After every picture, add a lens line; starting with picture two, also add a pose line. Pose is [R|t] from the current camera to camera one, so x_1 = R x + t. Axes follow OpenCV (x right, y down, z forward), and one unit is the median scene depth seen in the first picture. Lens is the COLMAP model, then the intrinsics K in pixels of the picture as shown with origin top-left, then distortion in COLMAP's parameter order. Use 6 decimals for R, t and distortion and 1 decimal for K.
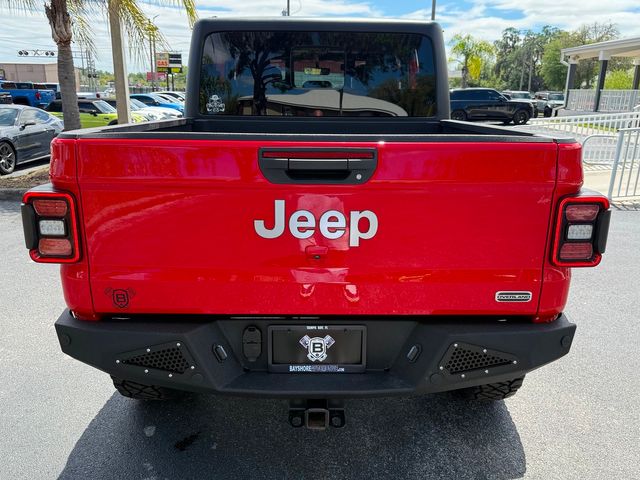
lens RADIAL K [[556.4, 0, 325.7], [0, 556.4, 236.7], [0, 0, 1]] dist [0.034066, -0.003917]
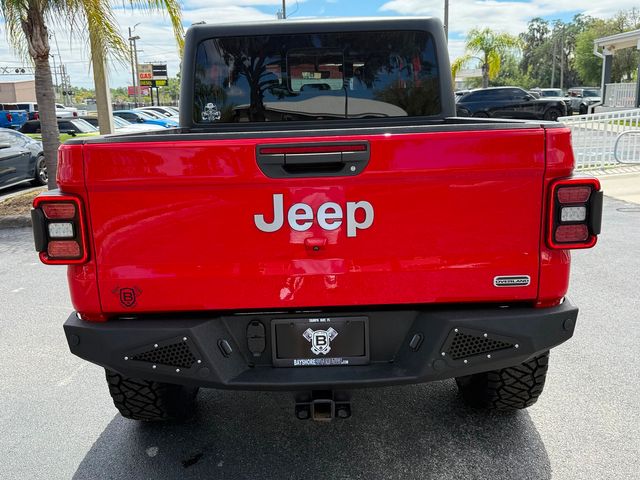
lens RADIAL K [[645.8, 0, 324.4], [0, 645.8, 227.7], [0, 0, 1]] dist [0.056548, 0.000000]
pose [[0.999007, -0.039917, -0.019808, 0.022545], [0.038662, 0.997441, -0.060142, 0.064932], [0.022158, 0.059316, 0.997993, -0.178687]]
